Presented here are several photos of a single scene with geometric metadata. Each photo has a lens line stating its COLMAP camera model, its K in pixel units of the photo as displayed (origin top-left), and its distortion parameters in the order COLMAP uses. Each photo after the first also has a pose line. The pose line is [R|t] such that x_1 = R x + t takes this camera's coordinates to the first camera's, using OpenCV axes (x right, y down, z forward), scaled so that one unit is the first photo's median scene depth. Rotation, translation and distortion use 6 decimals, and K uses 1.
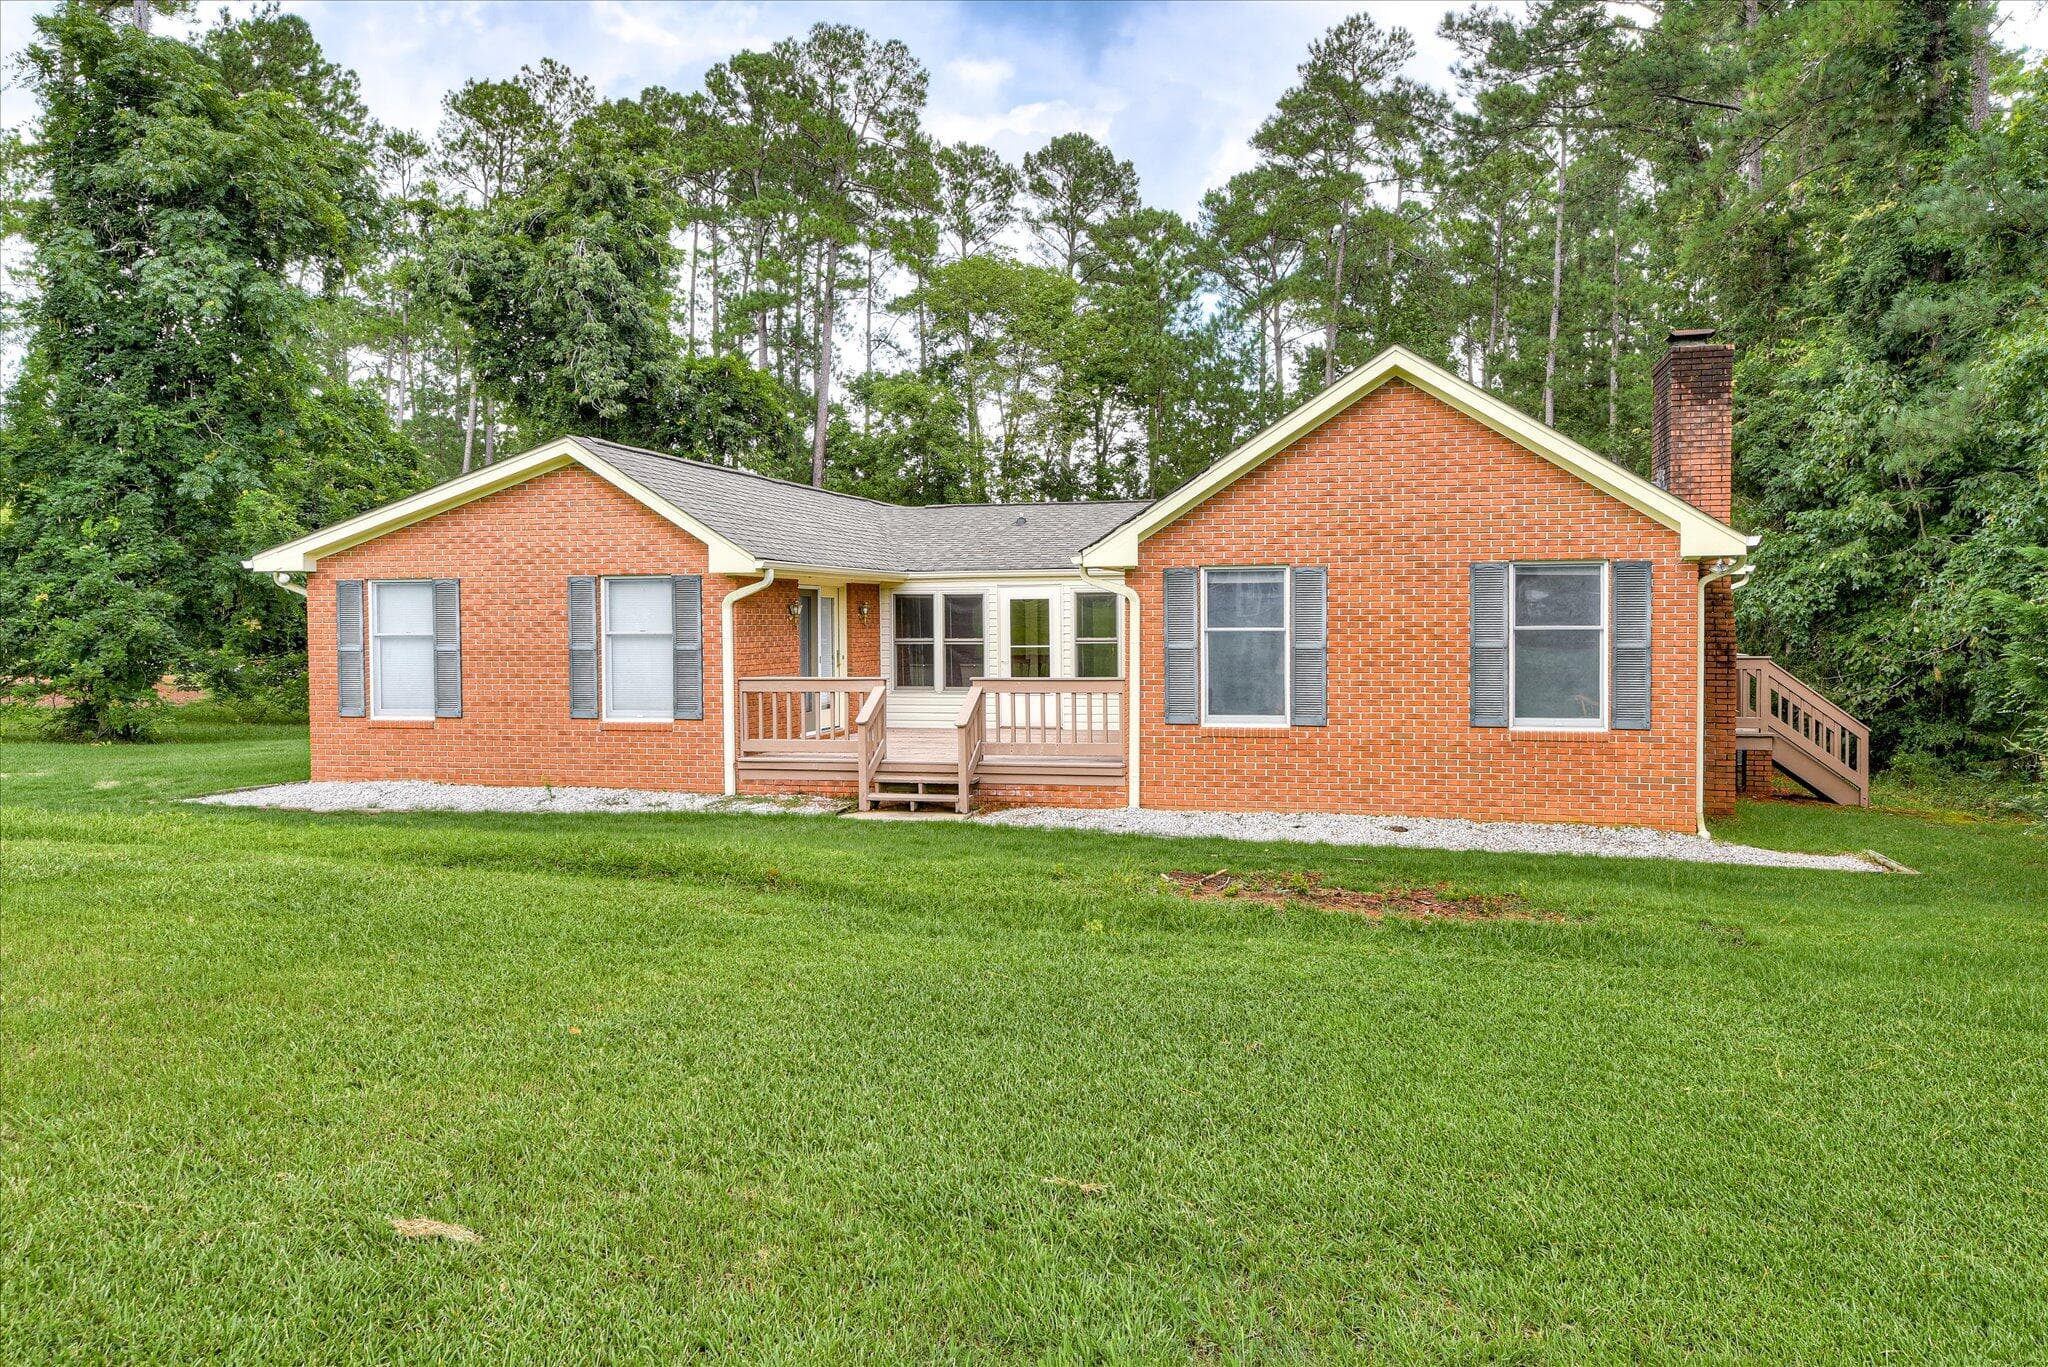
lens RADIAL K [[1526.3, 0, 1017.2], [0, 1526.3, 653.4], [0, 0, 1]] dist [0.000422, 0.034251]
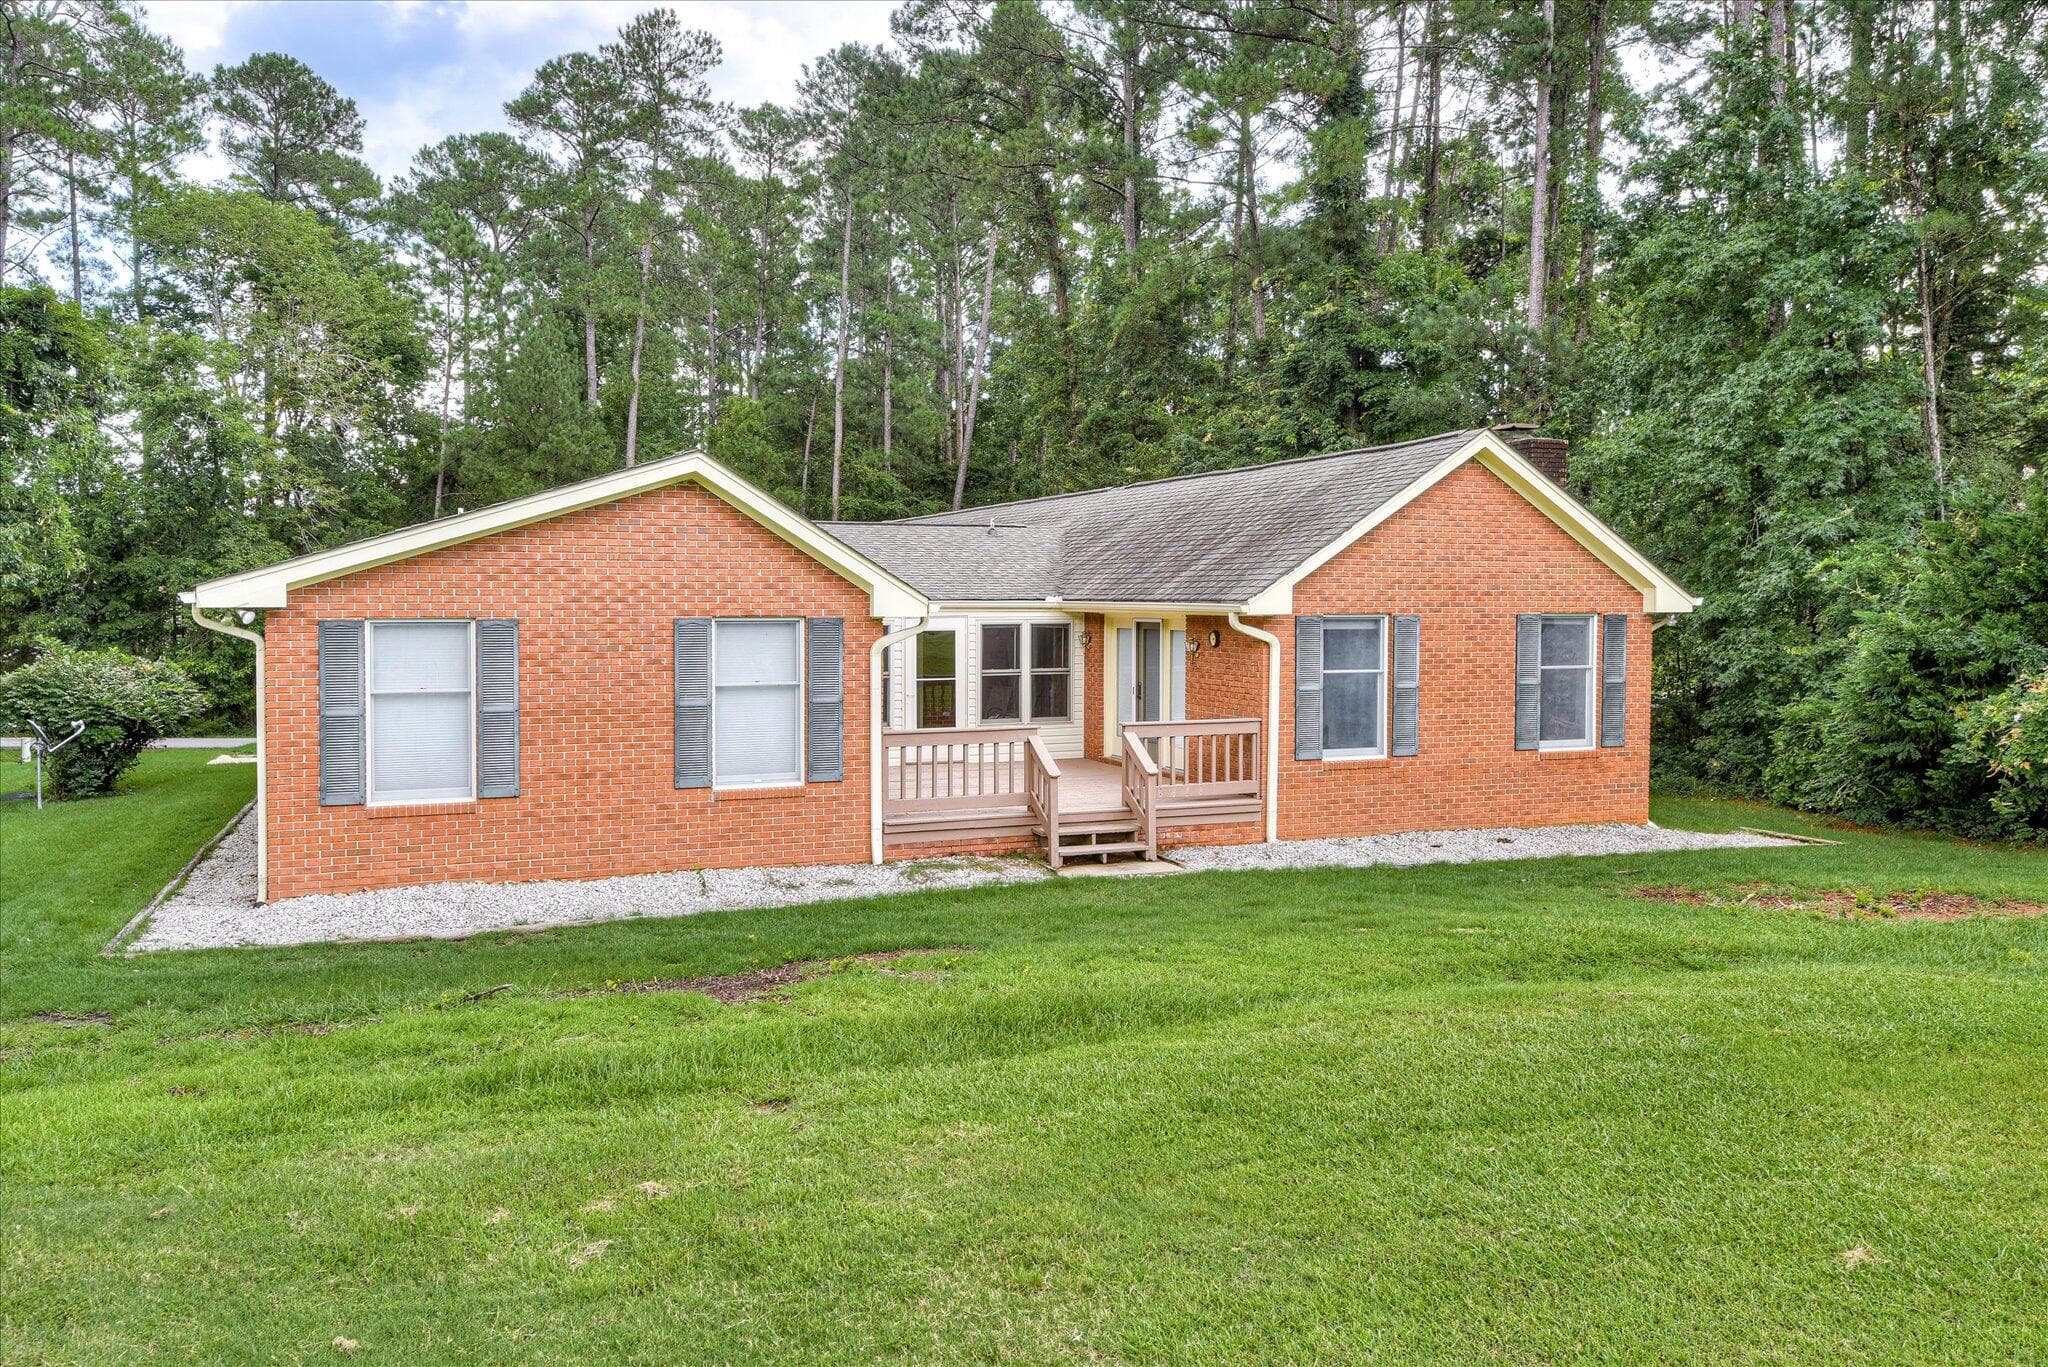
lens RADIAL K [[1526.3, 0, 1017.2], [0, 1526.3, 653.4], [0, 0, 1]] dist [0.000422, 0.034251]
pose [[0.808772, -0.013140, 0.587975, -0.508825], [0.006942, 0.999894, 0.012797, -0.032622], [-0.588081, -0.006268, 0.808778, 0.179017]]
